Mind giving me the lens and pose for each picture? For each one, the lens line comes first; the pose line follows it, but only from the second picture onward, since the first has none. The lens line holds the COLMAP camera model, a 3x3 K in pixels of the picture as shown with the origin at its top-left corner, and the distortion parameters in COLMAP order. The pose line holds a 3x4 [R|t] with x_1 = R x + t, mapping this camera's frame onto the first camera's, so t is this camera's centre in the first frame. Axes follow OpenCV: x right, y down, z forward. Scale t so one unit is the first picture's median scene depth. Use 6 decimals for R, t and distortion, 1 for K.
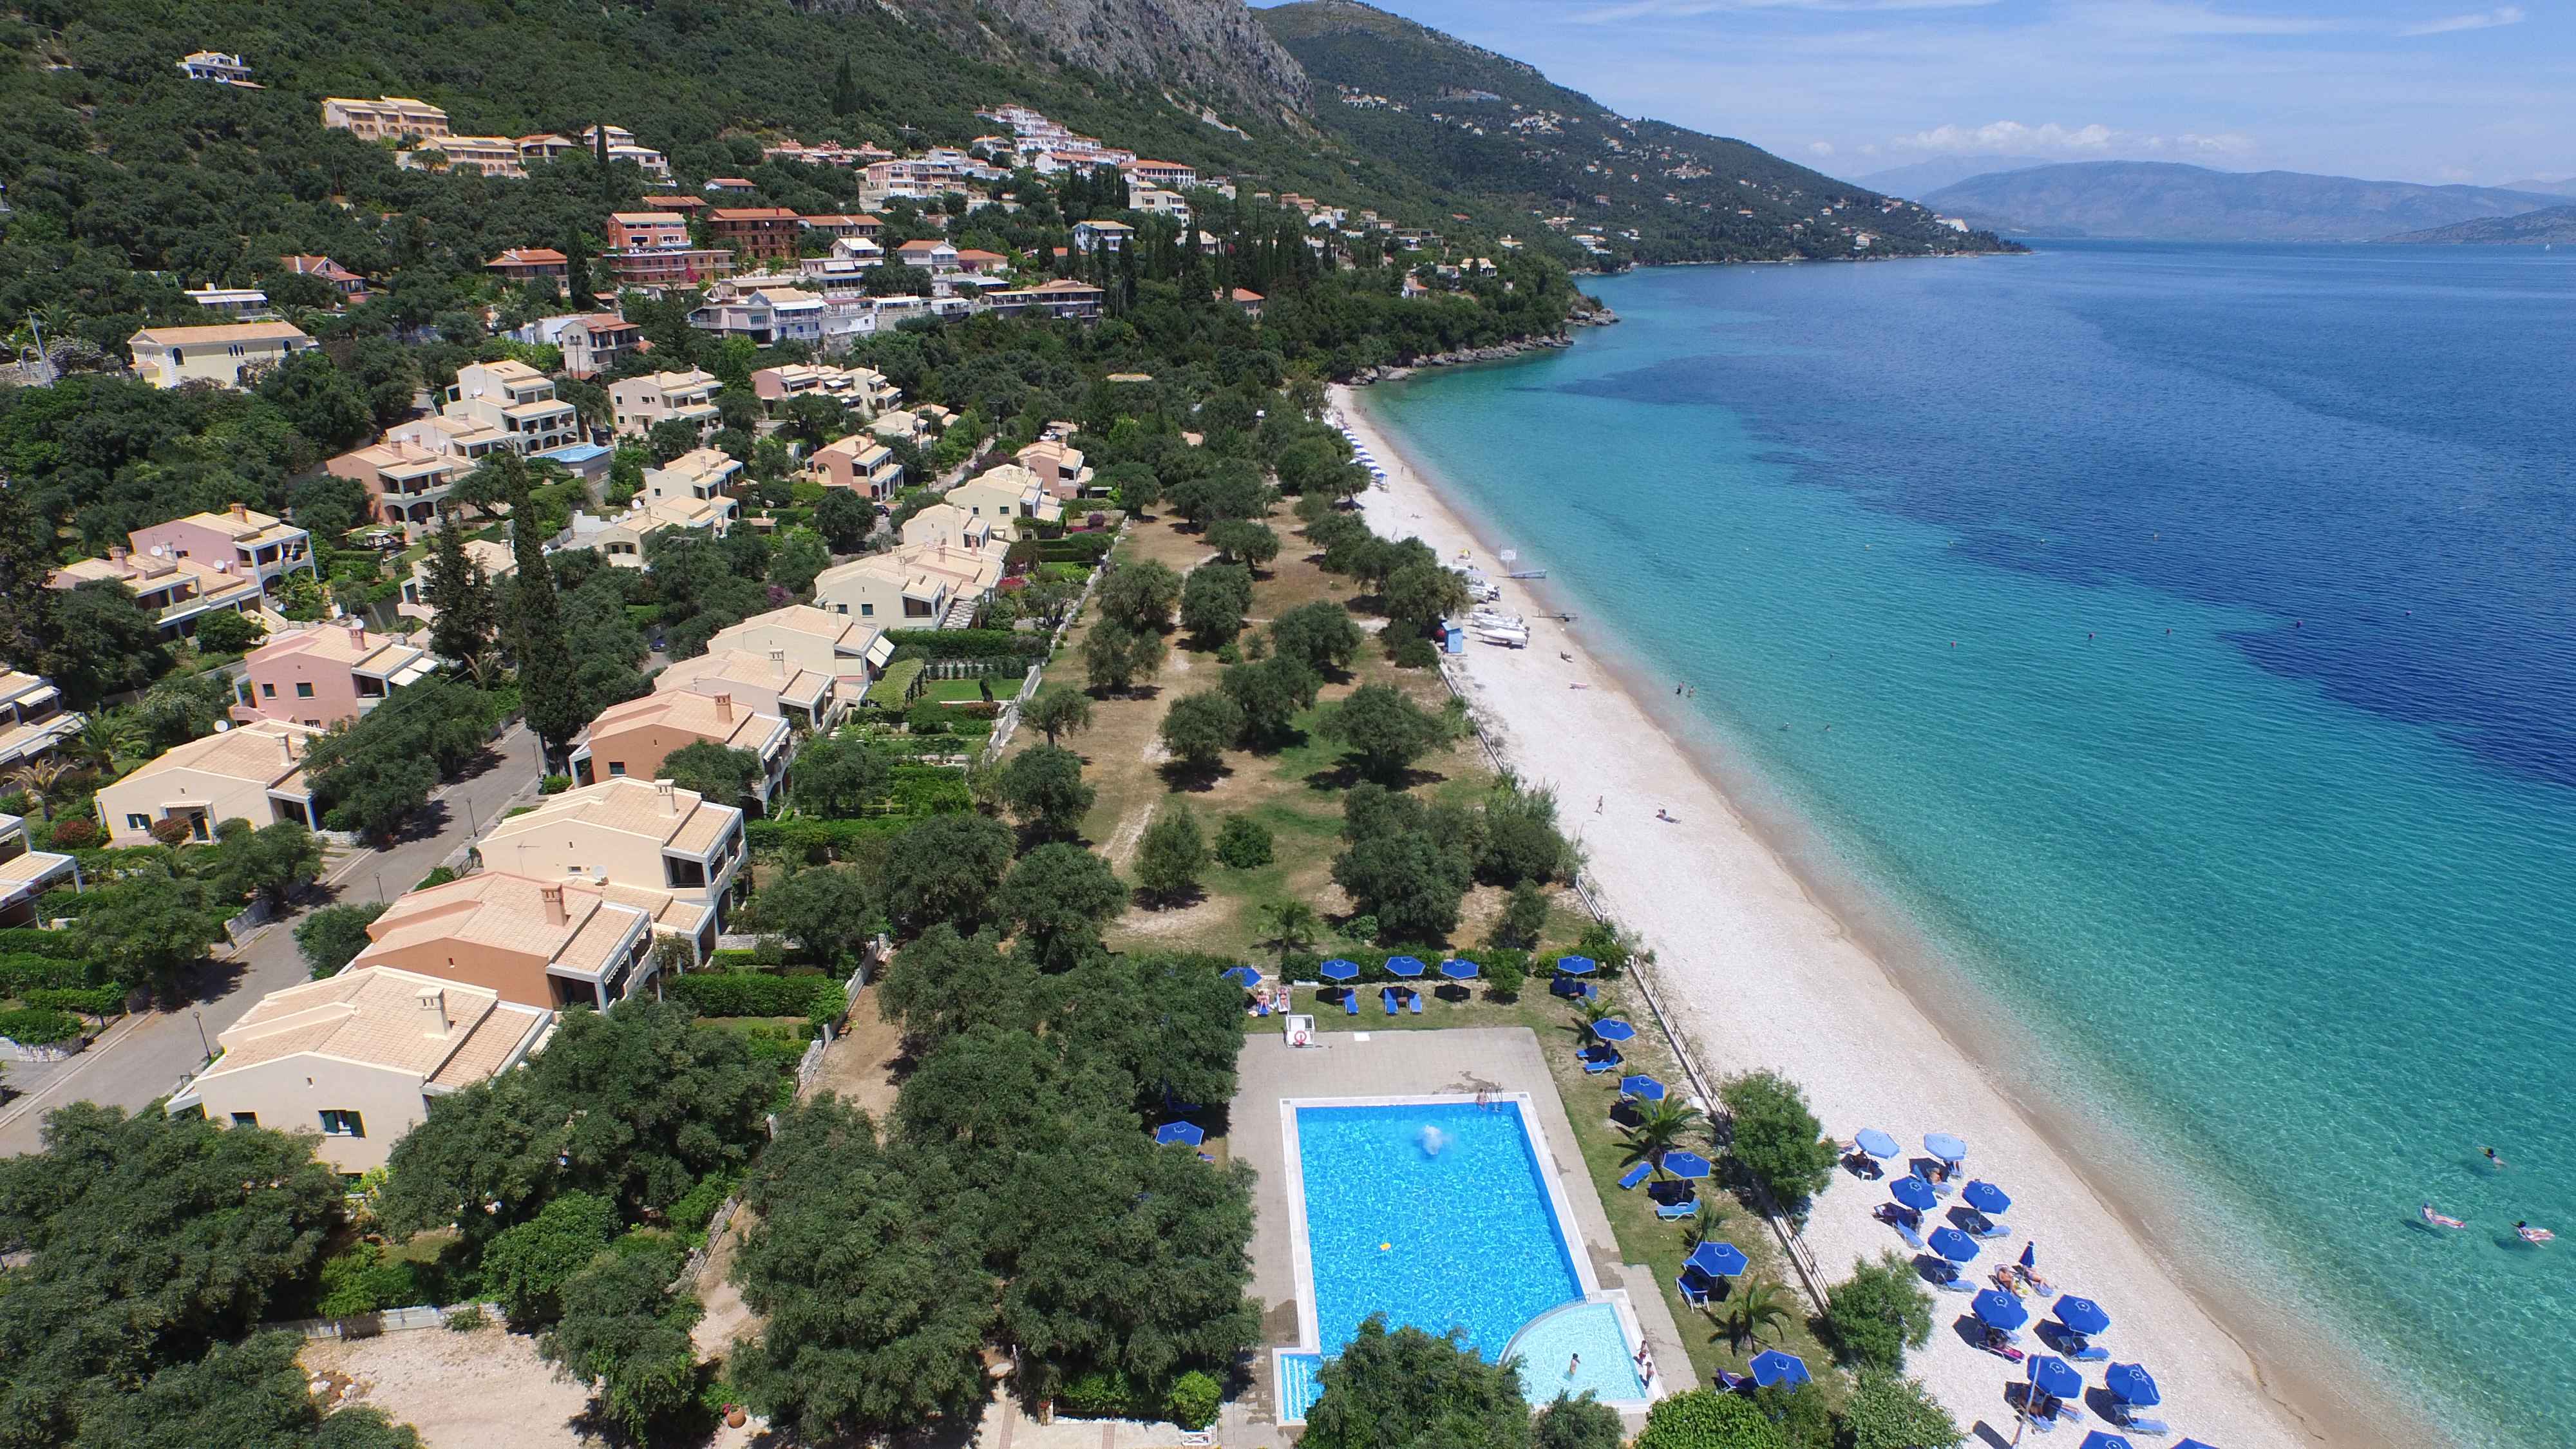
lens RADIAL K [[1502.2, 0, 1288.0], [0, 1502.2, 724.5], [0, 0, 1]] dist [-0.123977, 0.091808]
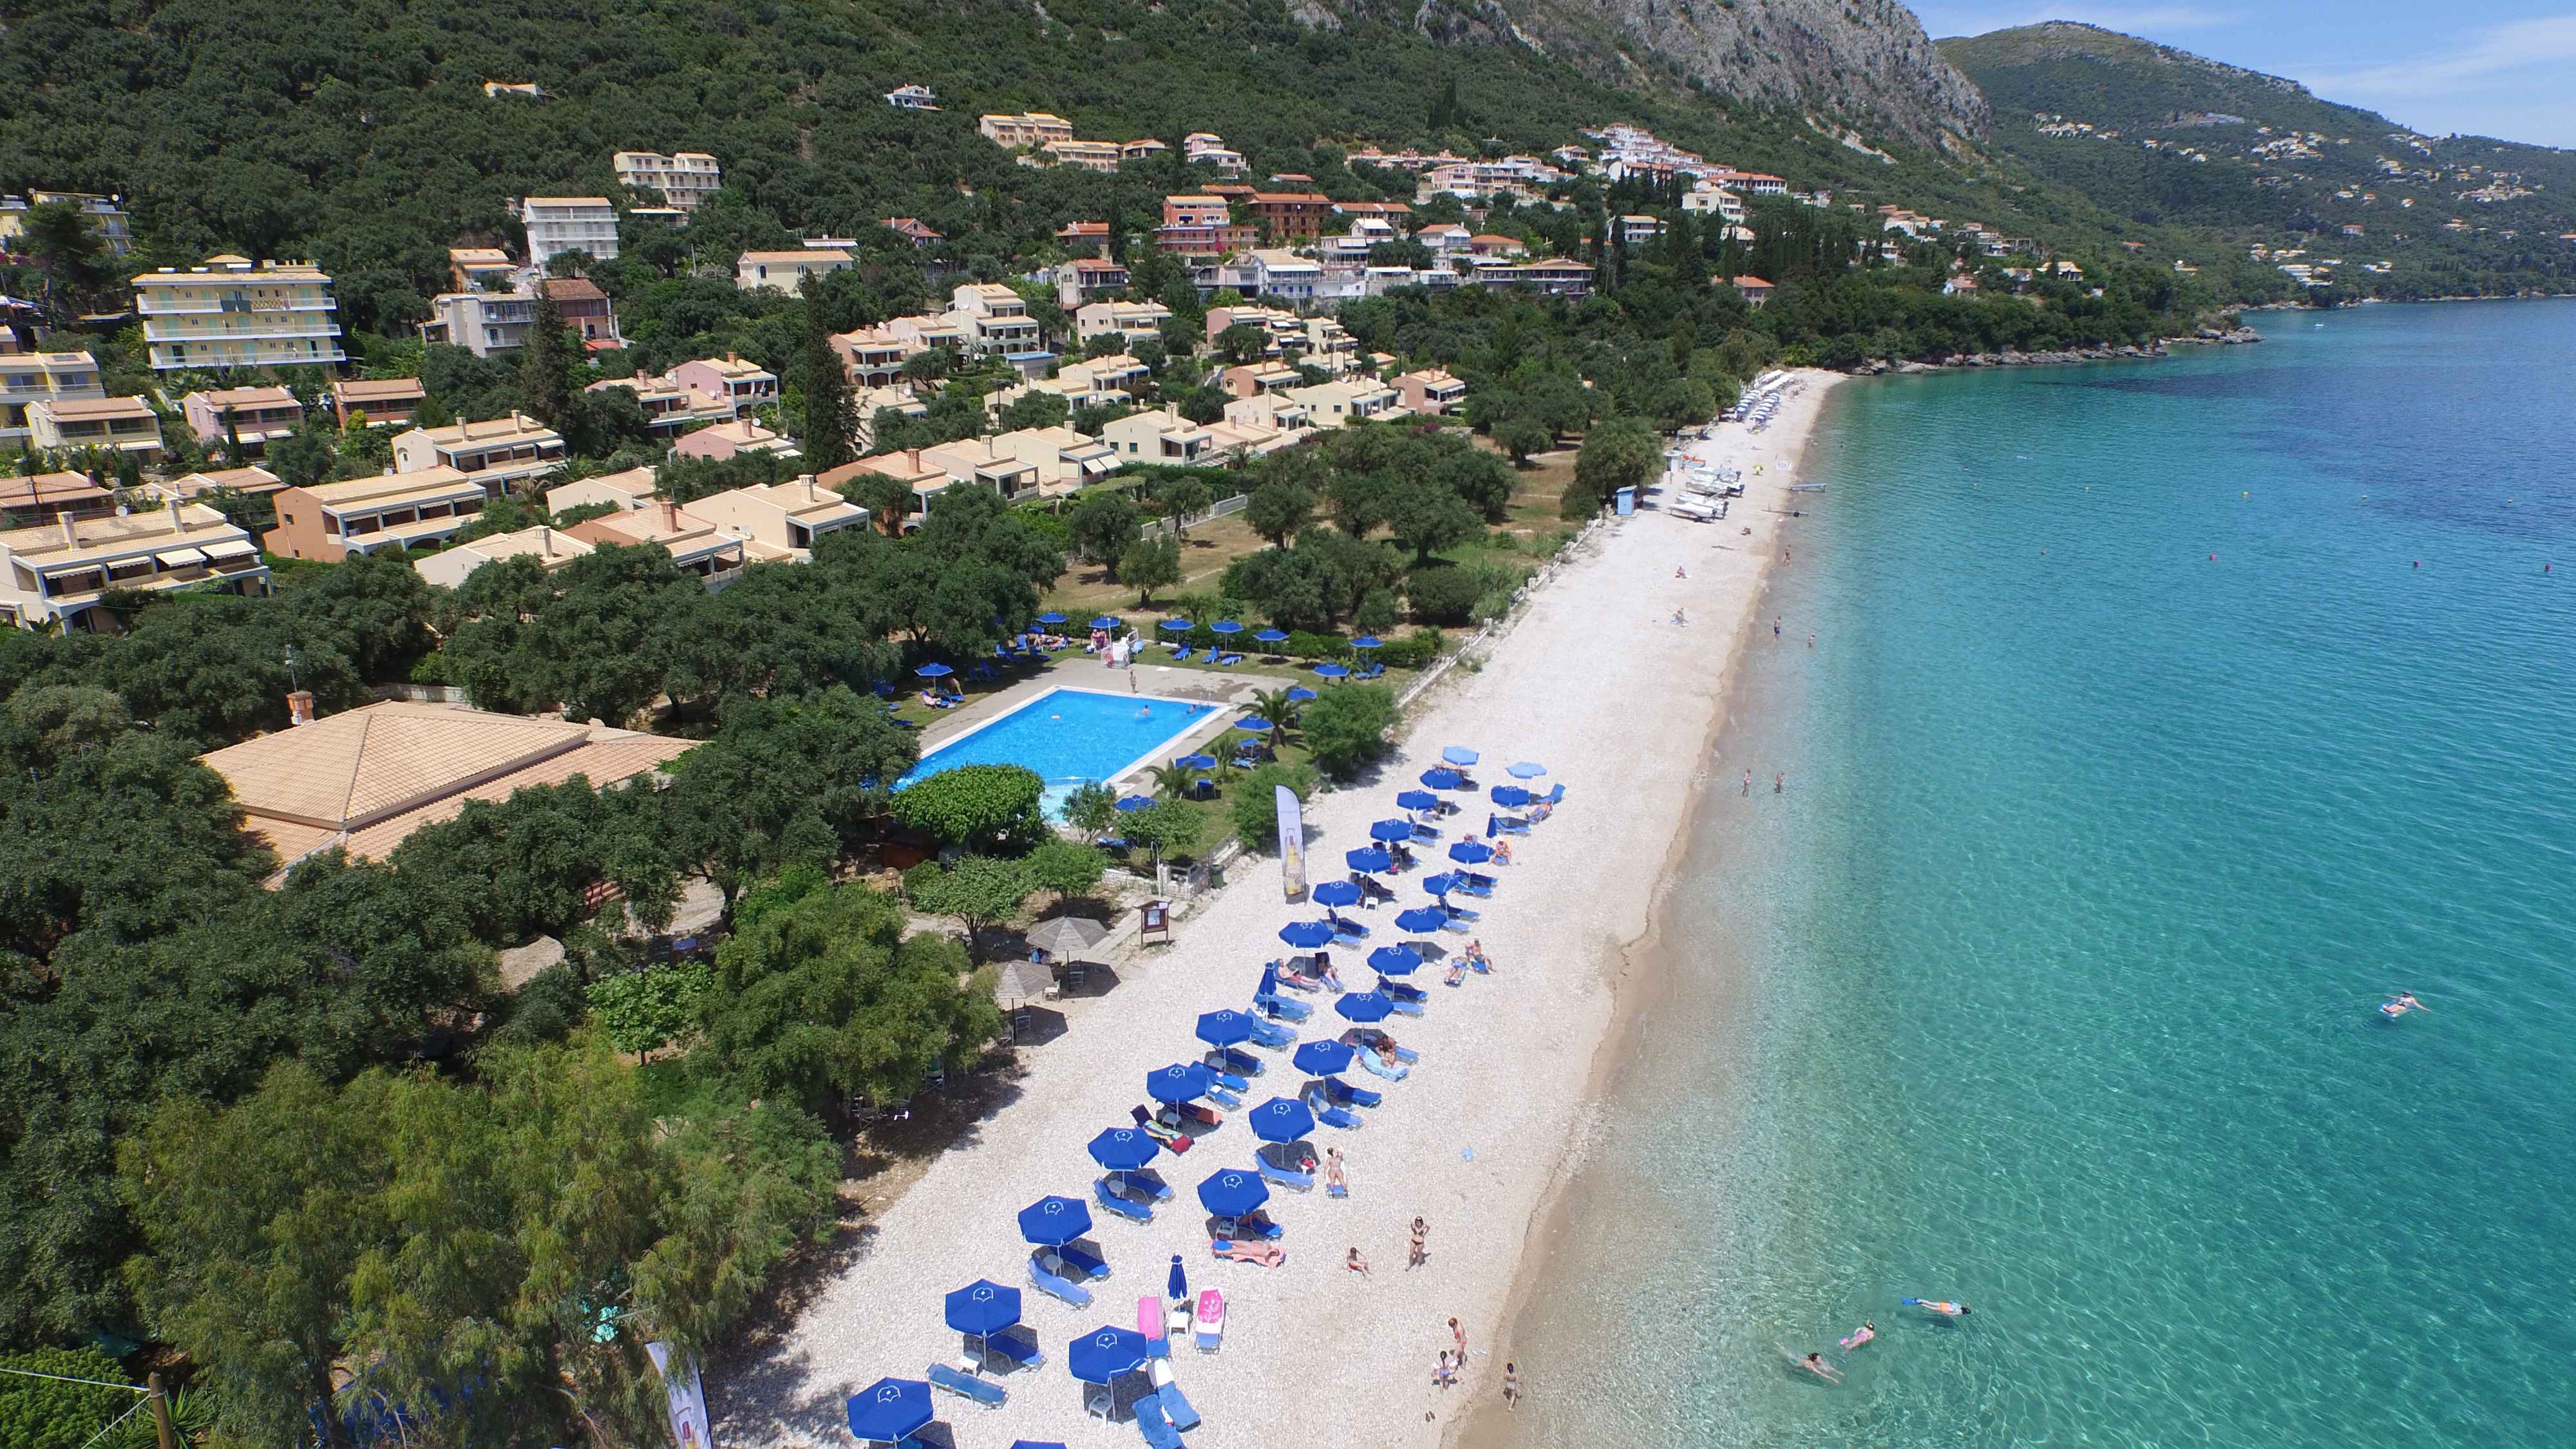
lens RADIAL K [[1502.2, 0, 1288.0], [0, 1502.2, 724.5], [0, 0, 1]] dist [-0.123977, 0.091808]
pose [[0.906056, 0.112243, -0.407999, 0.133823], [-0.124068, 0.992270, -0.002541, 0.051037], [0.404560, 0.052922, 0.912979, -0.014024]]
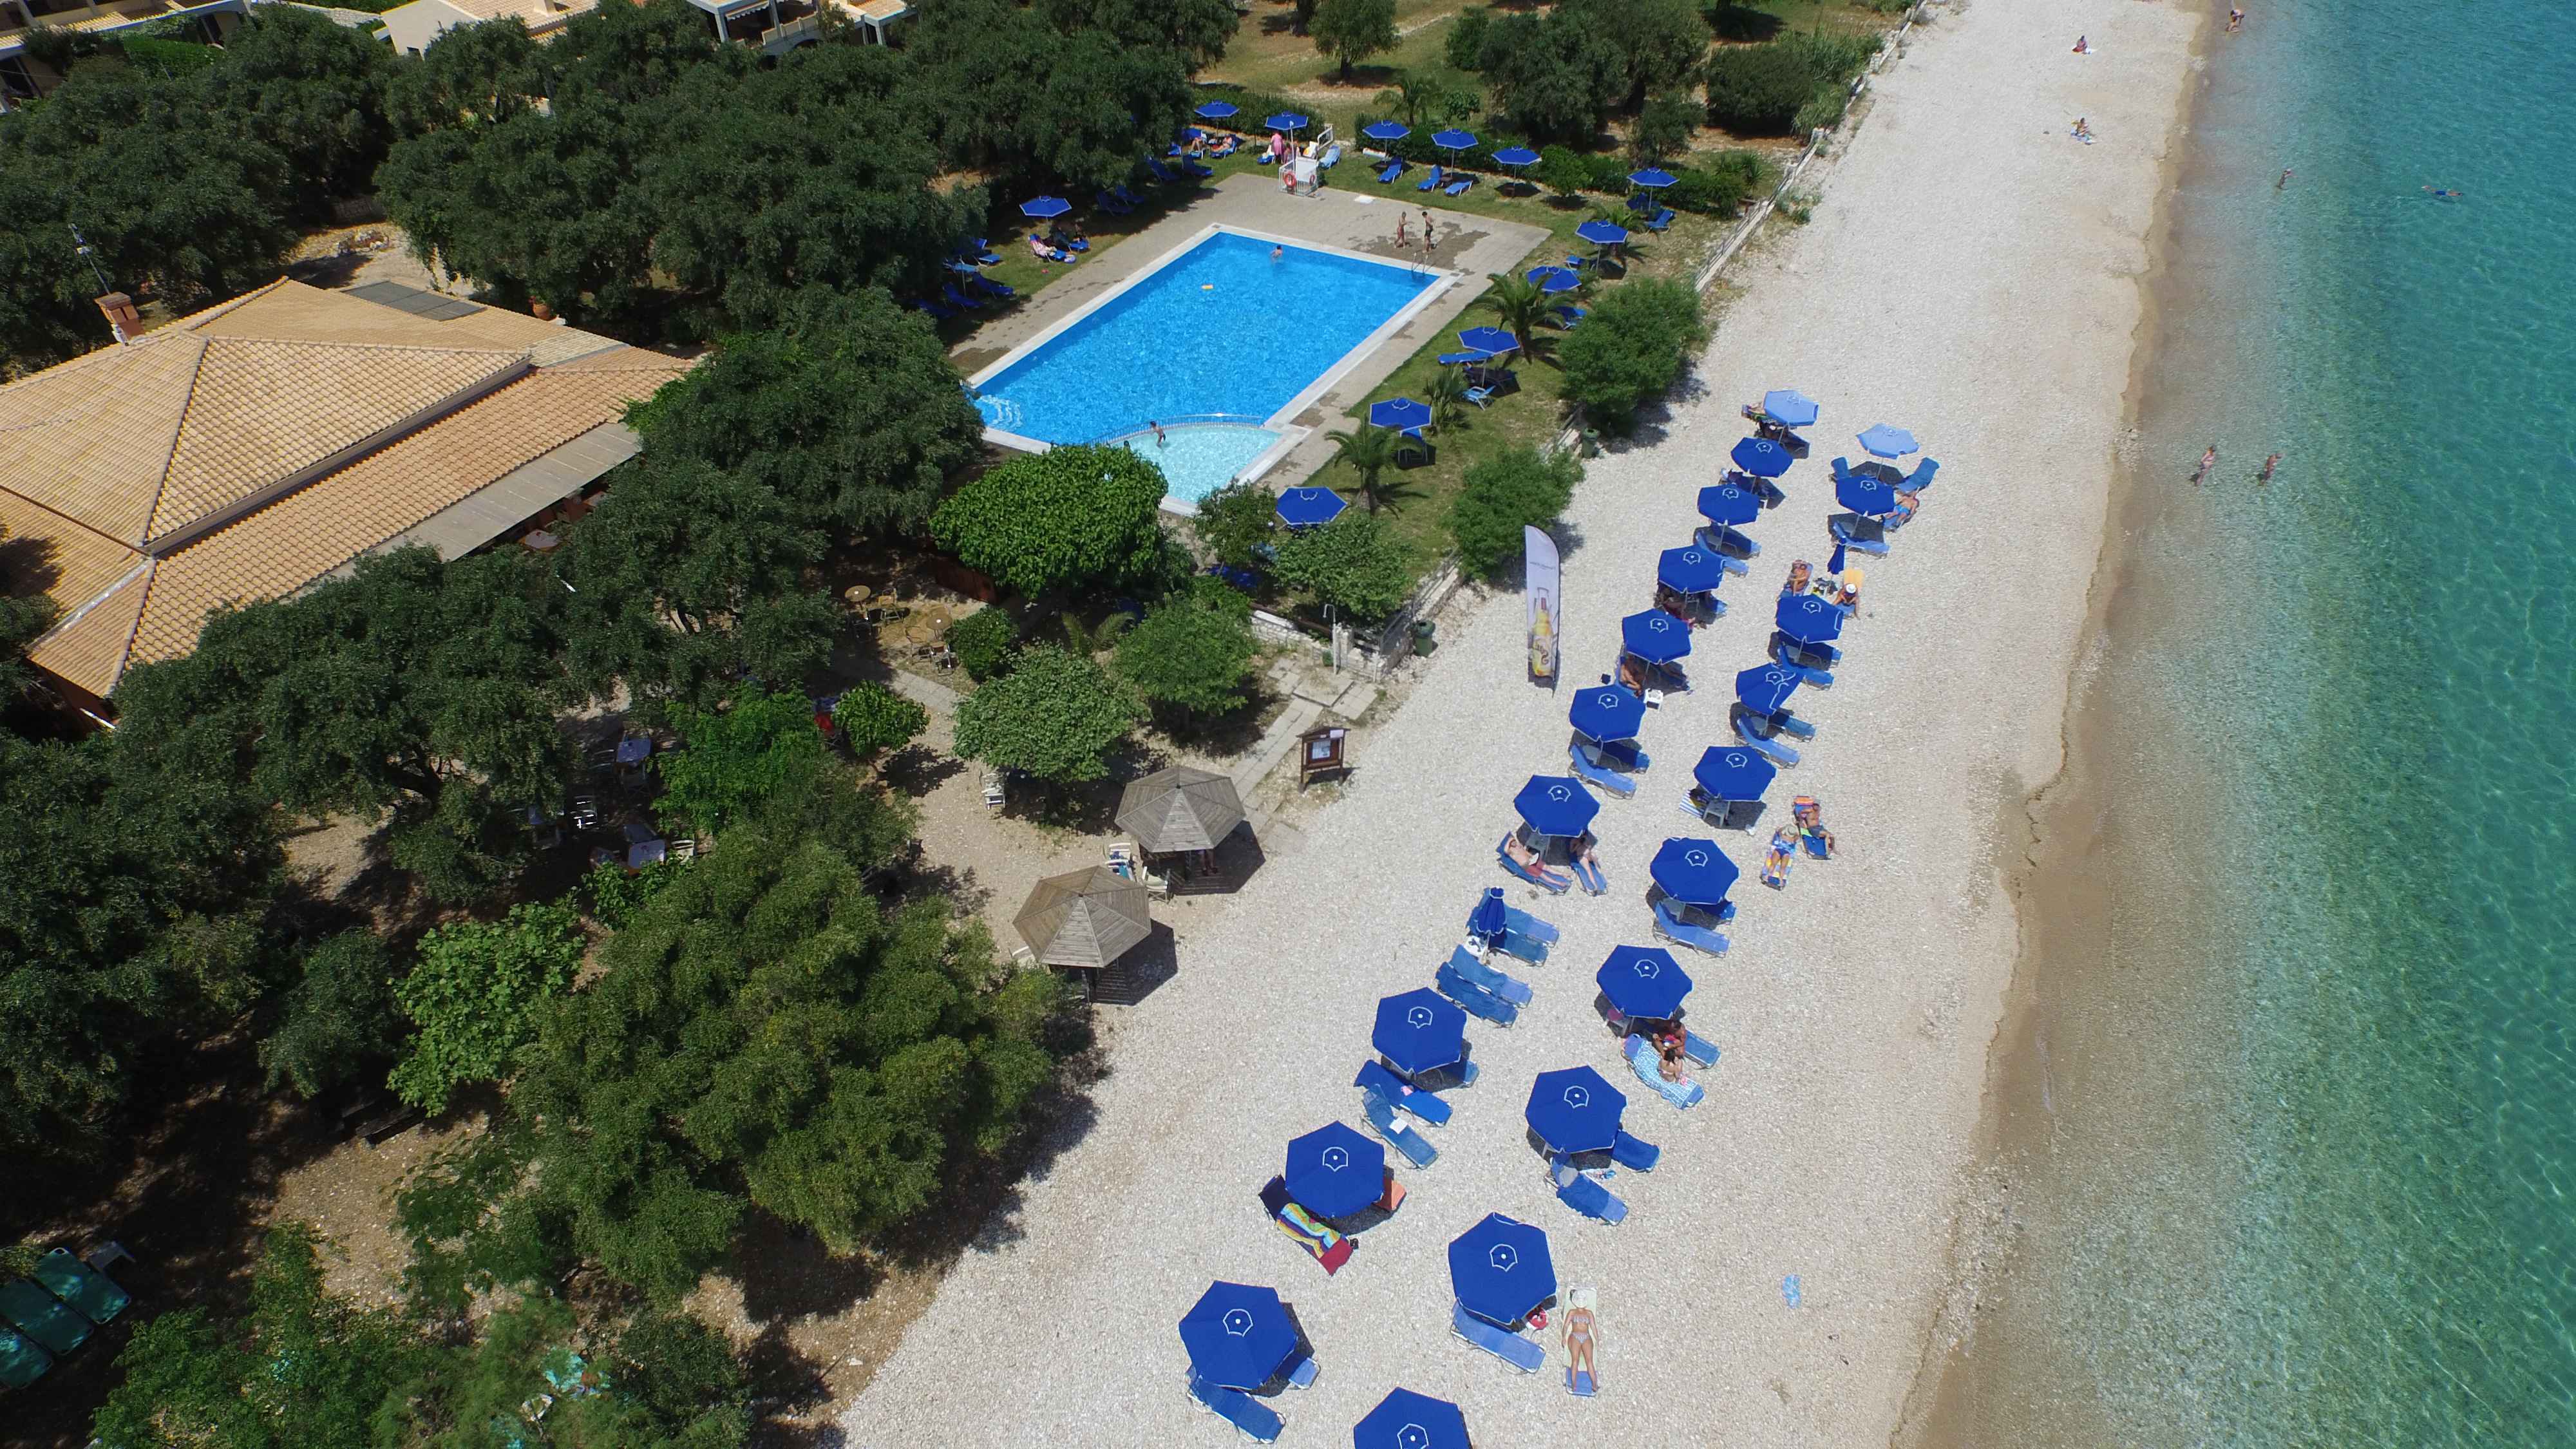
lens RADIAL K [[1502.2, 0, 1288.0], [0, 1502.2, 724.5], [0, 0, 1]] dist [-0.123977, 0.091808]
pose [[0.839442, 0.330493, -0.431406, 0.101847], [-0.152785, 0.905334, 0.396267, 0.031523], [0.521530, -0.266731, 0.810470, 0.039612]]
